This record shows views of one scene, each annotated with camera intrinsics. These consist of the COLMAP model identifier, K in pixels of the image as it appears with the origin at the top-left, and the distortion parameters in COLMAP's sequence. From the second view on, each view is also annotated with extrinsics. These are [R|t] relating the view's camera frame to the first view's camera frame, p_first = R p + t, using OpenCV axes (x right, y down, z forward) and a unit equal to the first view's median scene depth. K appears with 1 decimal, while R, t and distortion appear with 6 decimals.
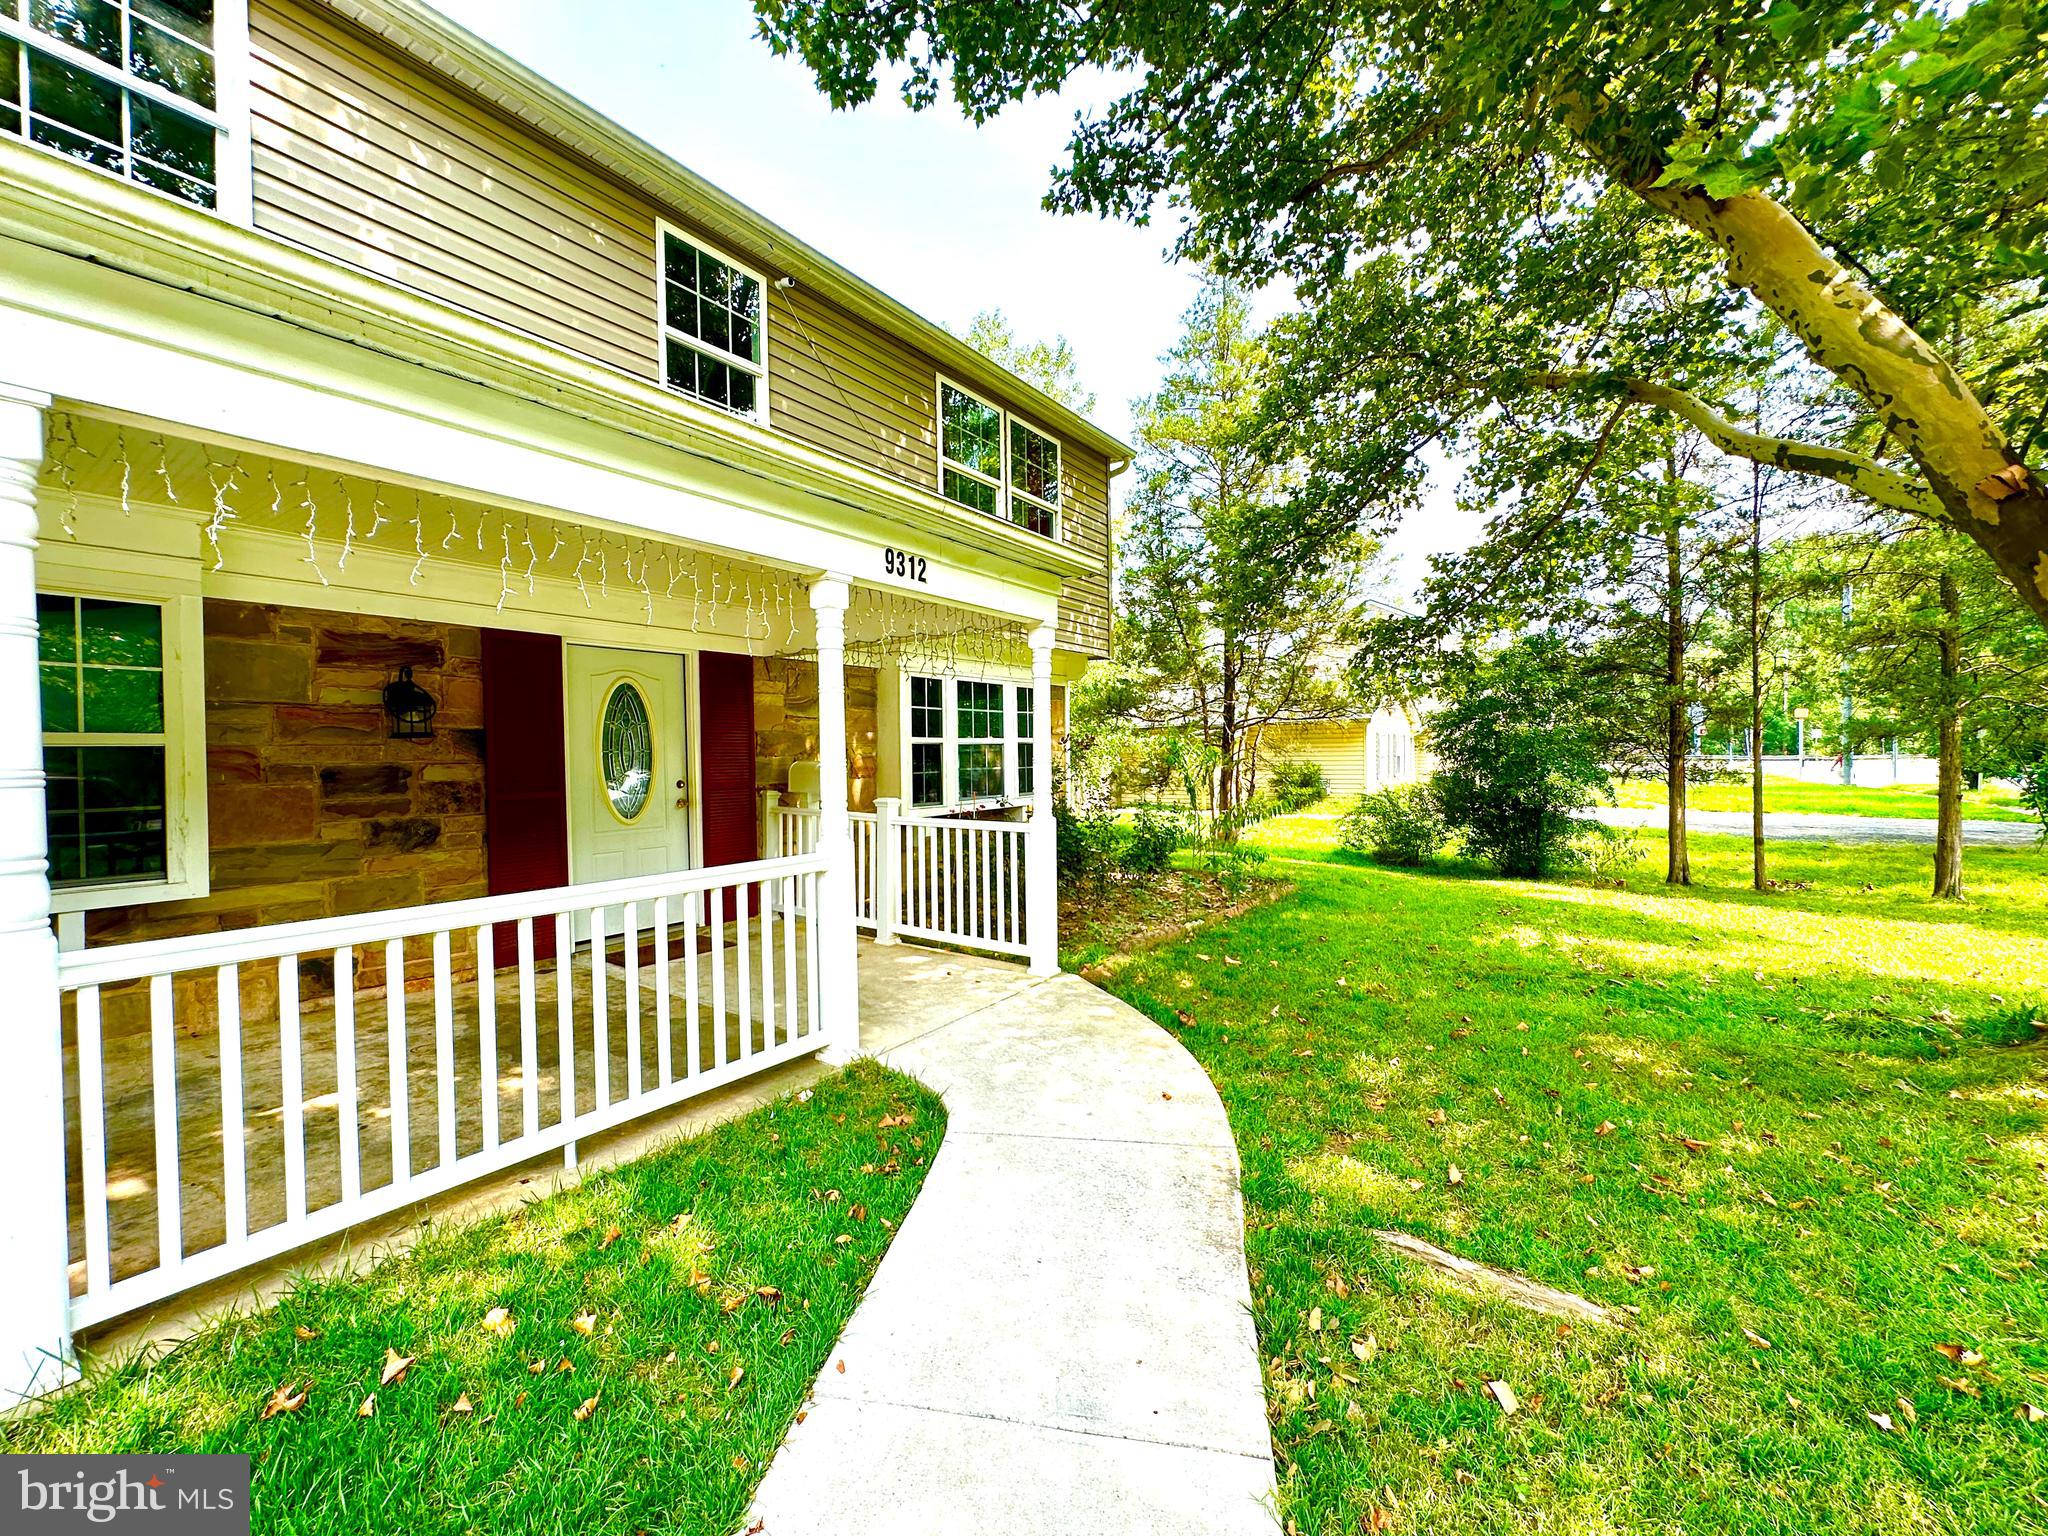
lens RADIAL K [[840.9, 0, 1024.0], [0, 840.9, 768.0], [0, 0, 1]] dist [-0.007102, 0.000024]
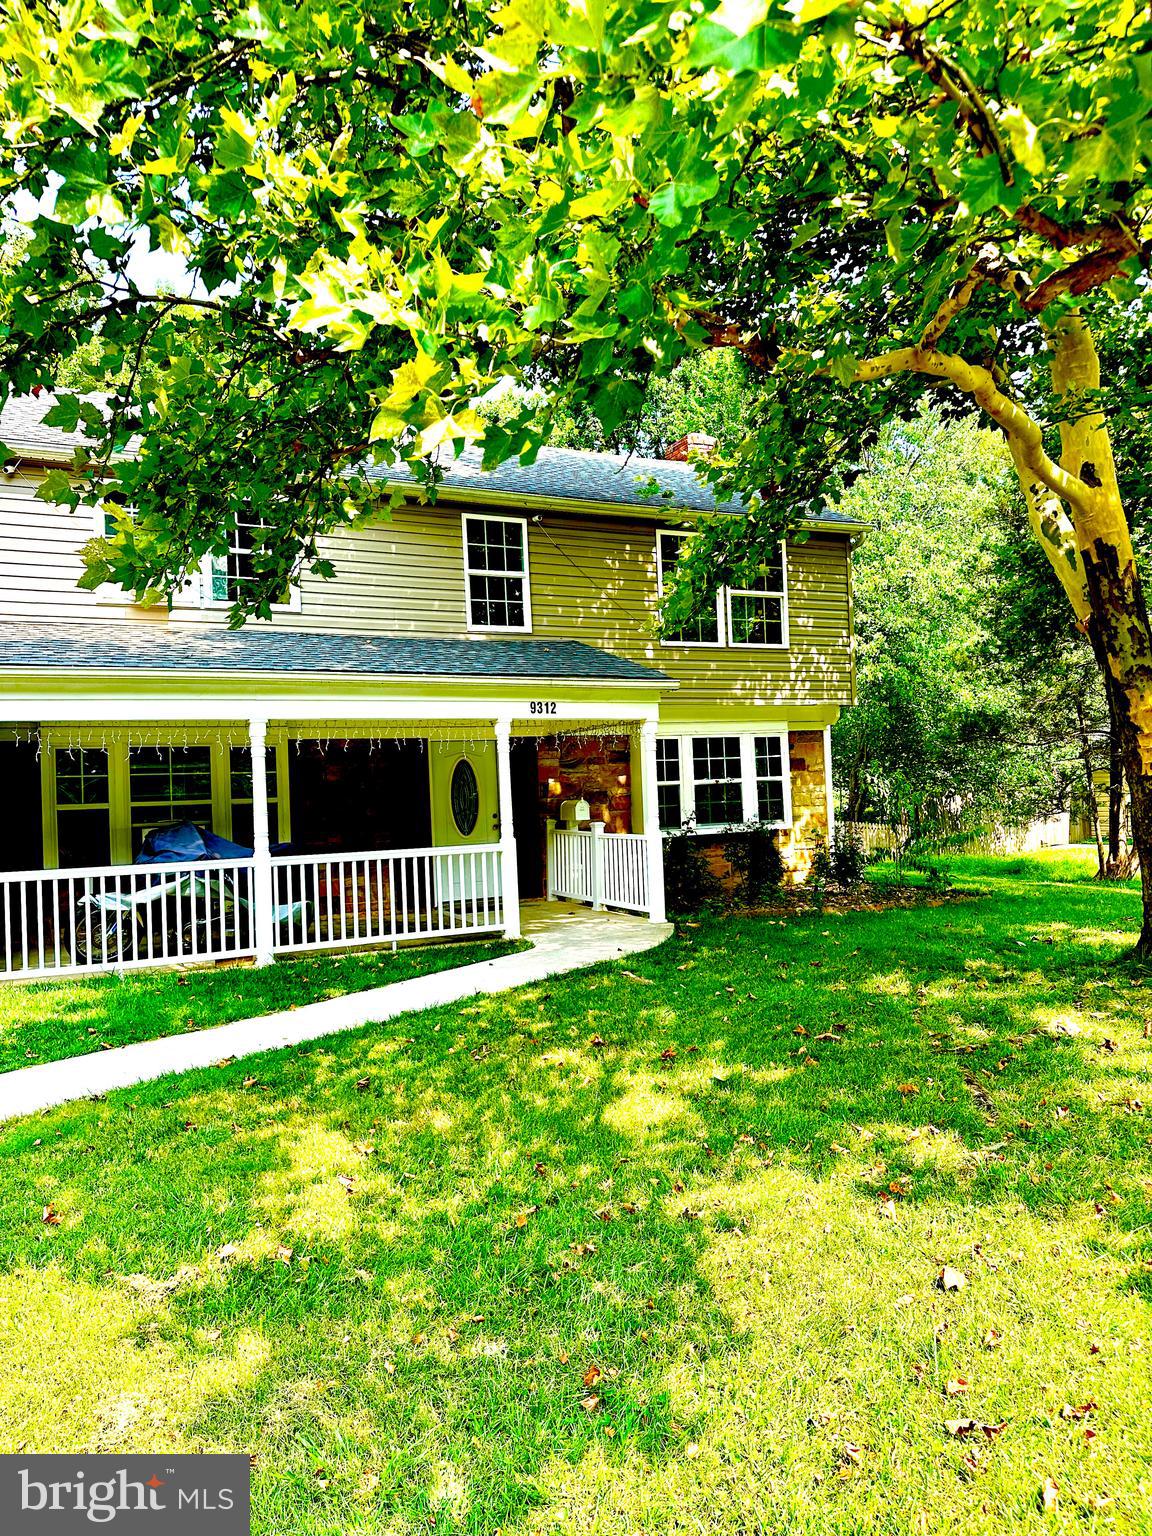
lens RADIAL K [[1093.9, 0, 576.0], [0, 1093.9, 768.0], [0, 0, 1]] dist [0.130694, -0.200226]
pose [[0.883549, -0.038569, -0.466748, 0.618828], [0.023696, 0.999008, -0.037695, 0.007725], [0.467739, 0.022246, 0.883587, -0.707898]]
